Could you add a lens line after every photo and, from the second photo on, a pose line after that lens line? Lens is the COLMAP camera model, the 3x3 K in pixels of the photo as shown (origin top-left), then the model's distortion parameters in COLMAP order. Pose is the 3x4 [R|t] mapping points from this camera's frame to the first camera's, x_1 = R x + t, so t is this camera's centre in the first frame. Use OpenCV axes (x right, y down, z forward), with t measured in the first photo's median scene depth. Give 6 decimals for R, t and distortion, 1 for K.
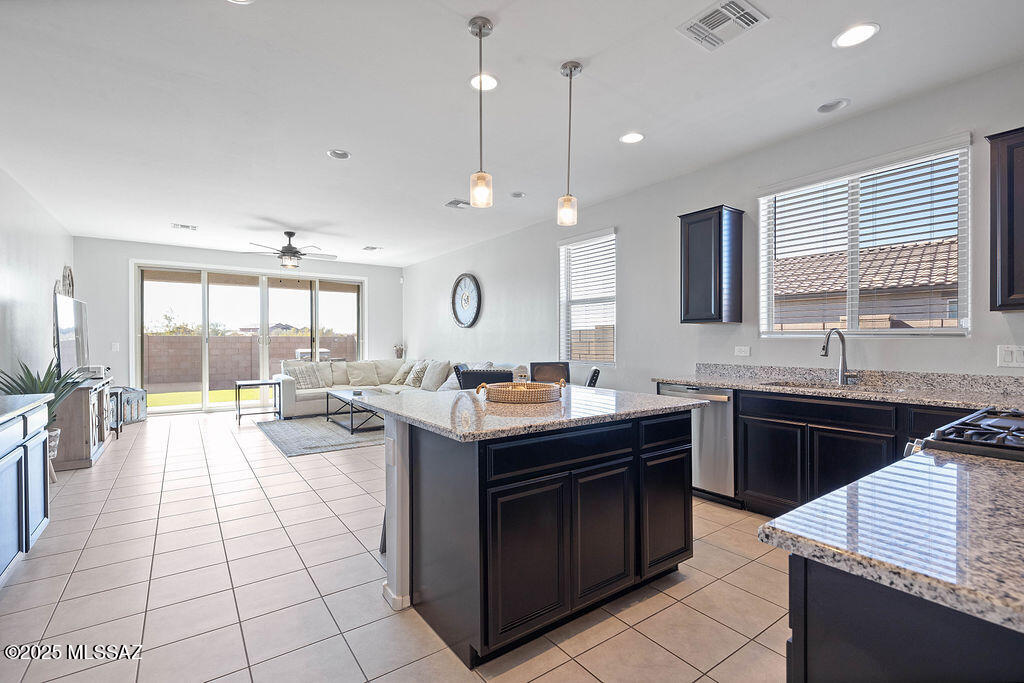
lens RADIAL K [[458.2, 0, 512.0], [0, 458.2, 341.5], [0, 0, 1]] dist [-0.000789, -0.000110]
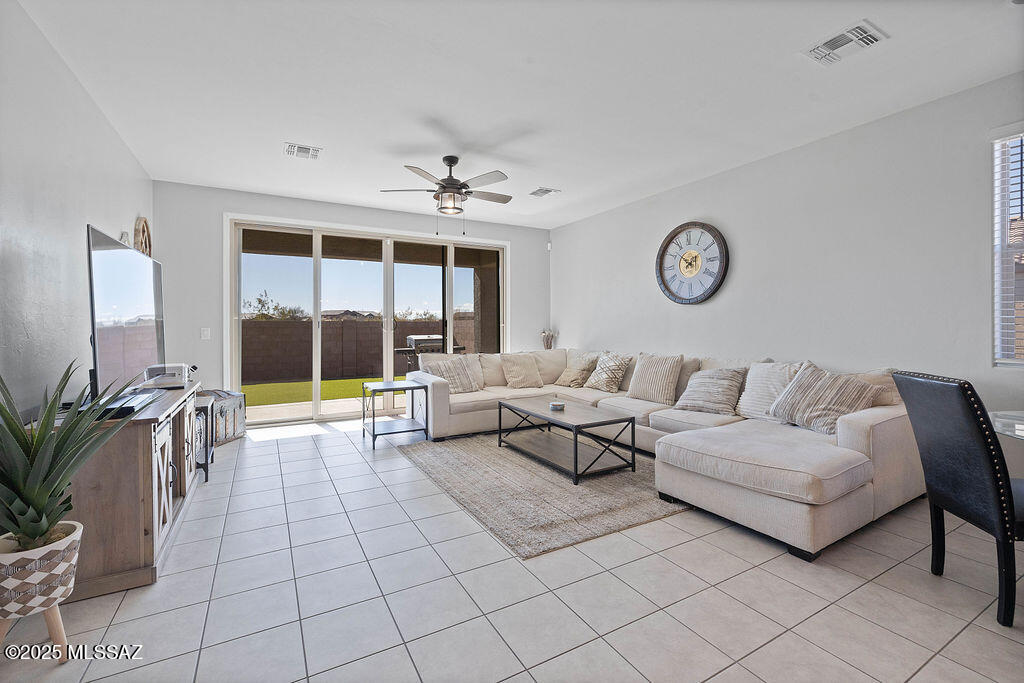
lens RADIAL K [[440.4, 0, 510.2], [0, 440.4, 322.4], [0, 0, 1]] dist [0.000059, -0.000022]
pose [[0.993508, -0.004401, -0.113675, -0.311064], [0.003290, 0.999945, -0.009958, 0.002330], [0.113712, 0.009519, 0.993468, 0.365892]]
